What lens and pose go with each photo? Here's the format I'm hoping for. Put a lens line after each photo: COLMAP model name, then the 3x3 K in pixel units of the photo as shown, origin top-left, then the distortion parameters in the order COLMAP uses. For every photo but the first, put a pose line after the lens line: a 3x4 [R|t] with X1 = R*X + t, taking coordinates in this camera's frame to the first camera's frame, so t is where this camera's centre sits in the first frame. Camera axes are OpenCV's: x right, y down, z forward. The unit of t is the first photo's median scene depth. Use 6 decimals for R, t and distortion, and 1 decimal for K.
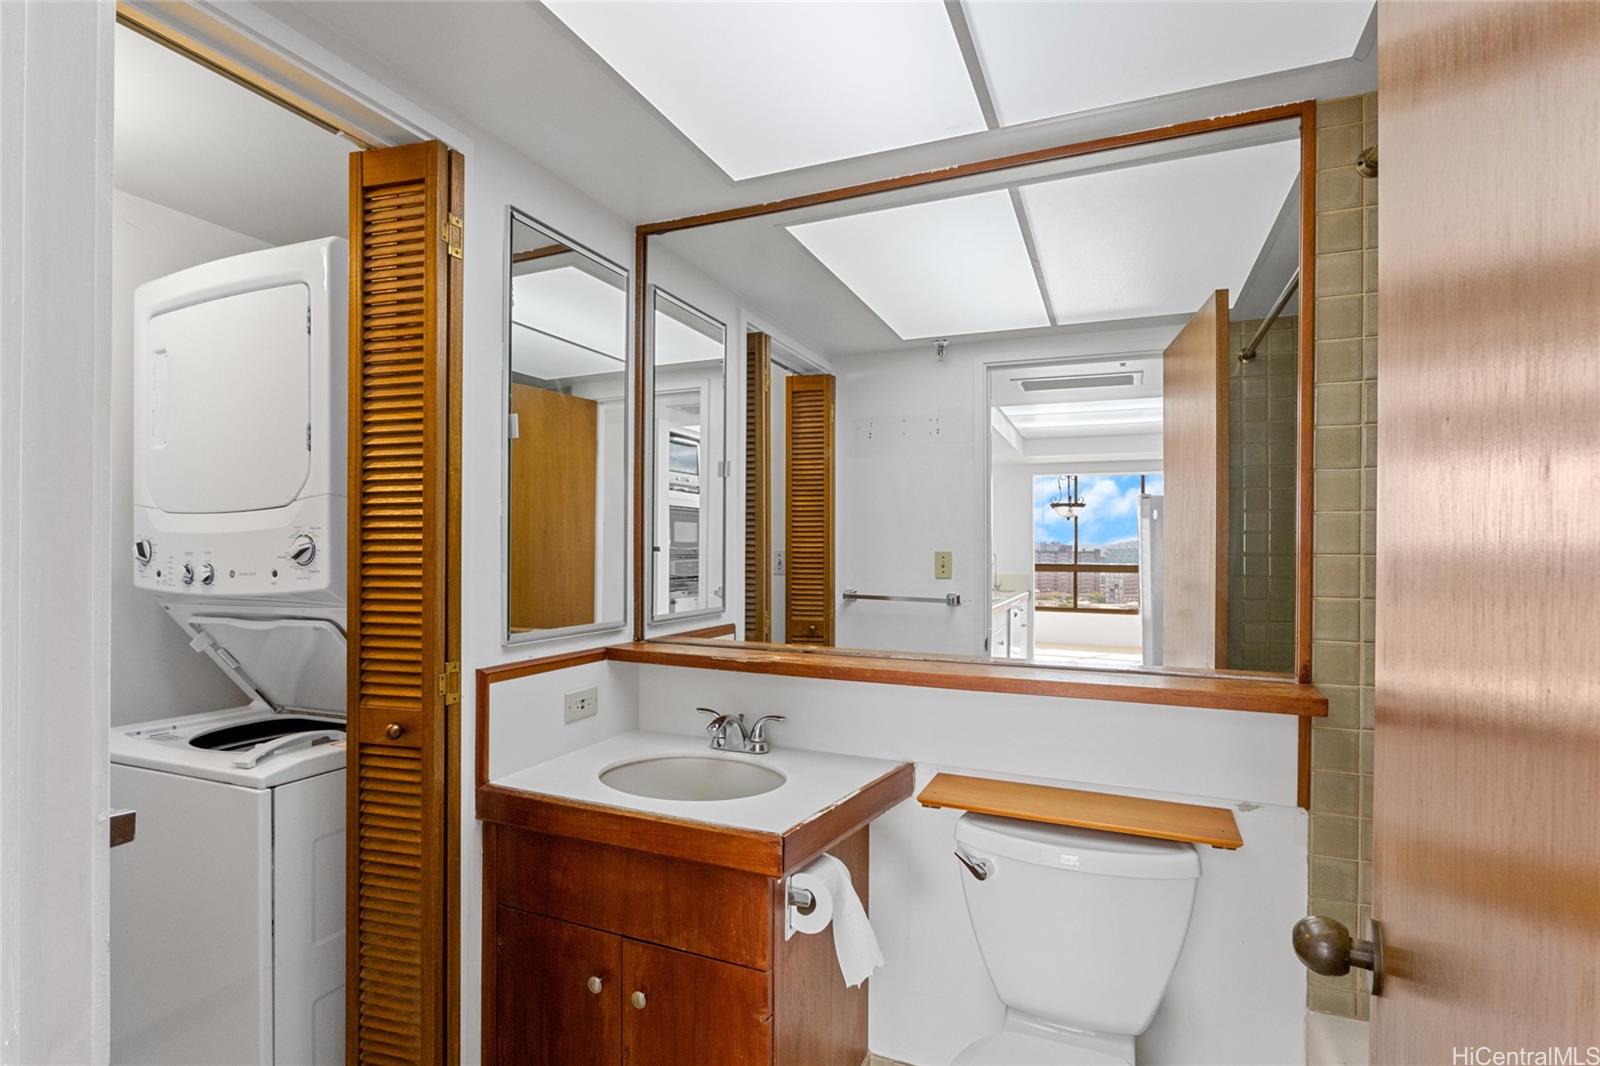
lens RADIAL K [[772.5, 0, 798.7], [0, 772.5, 541.6], [0, 0, 1]] dist [-0.014017, 0.005392]
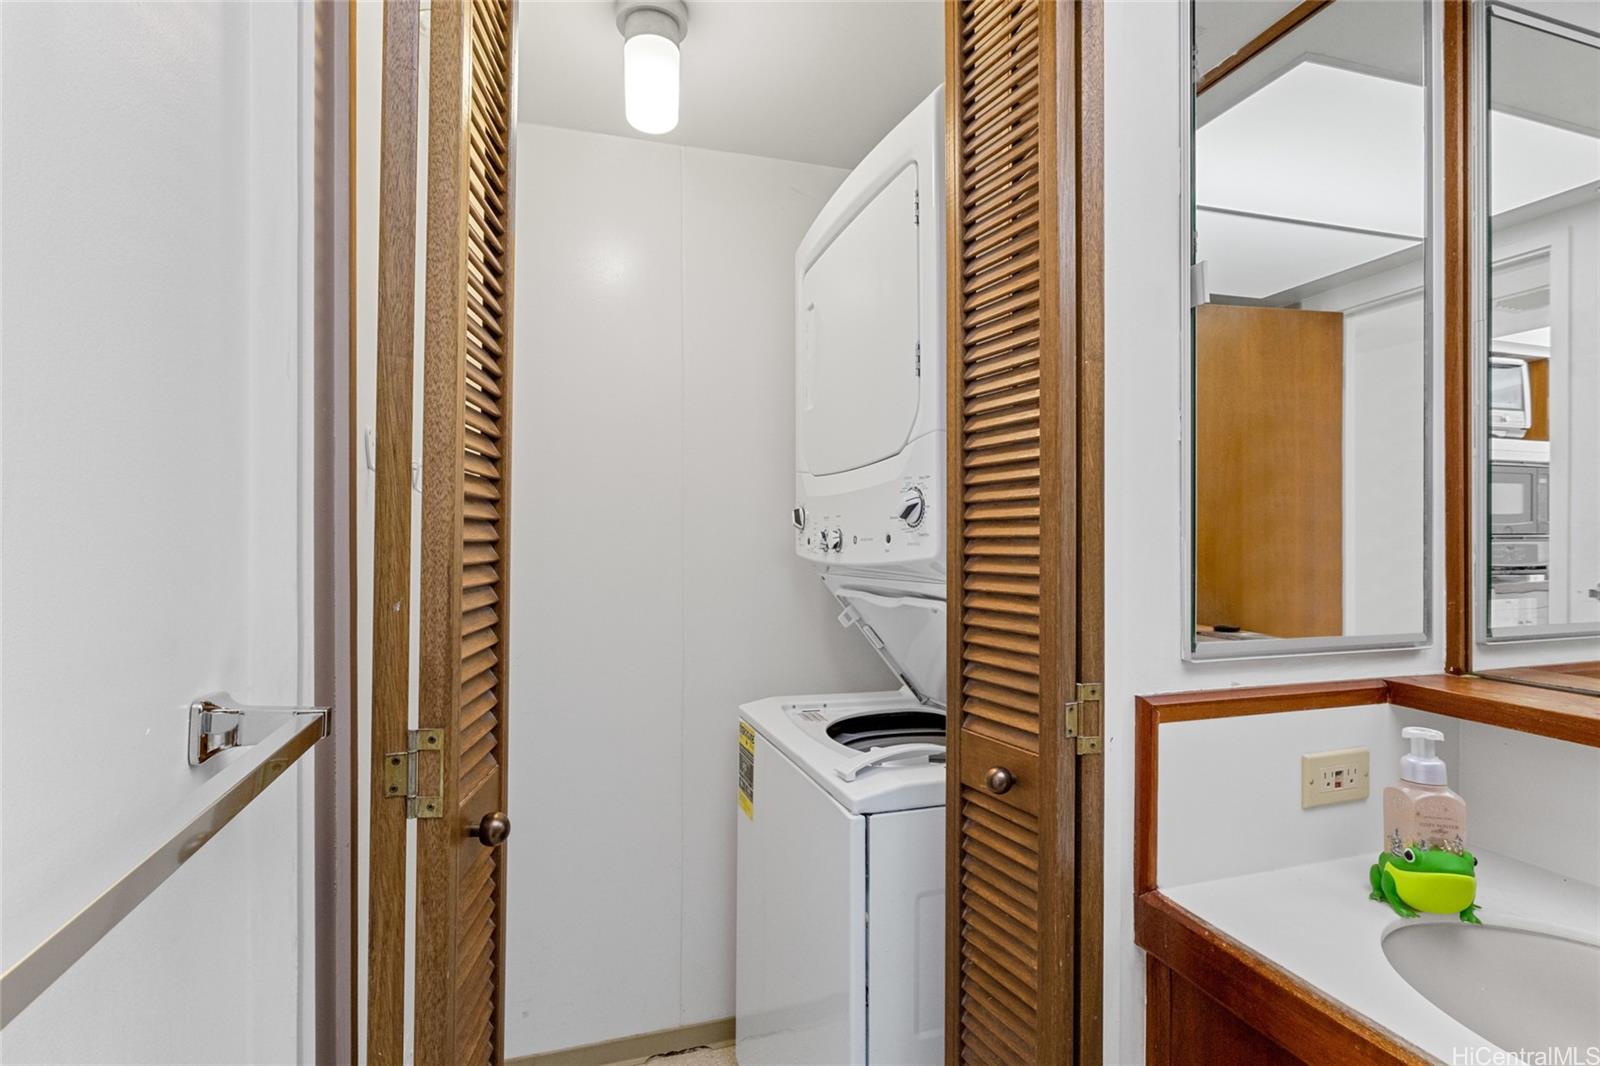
lens RADIAL K [[772.5, 0, 798.7], [0, 772.5, 541.6], [0, 0, 1]] dist [-0.014017, 0.005392]
pose [[0.652140, -0.000317, -0.758098, -0.136693], [0.010640, 0.999905, 0.008735, 0.037970], [0.758024, -0.013763, 0.652082, 0.416261]]
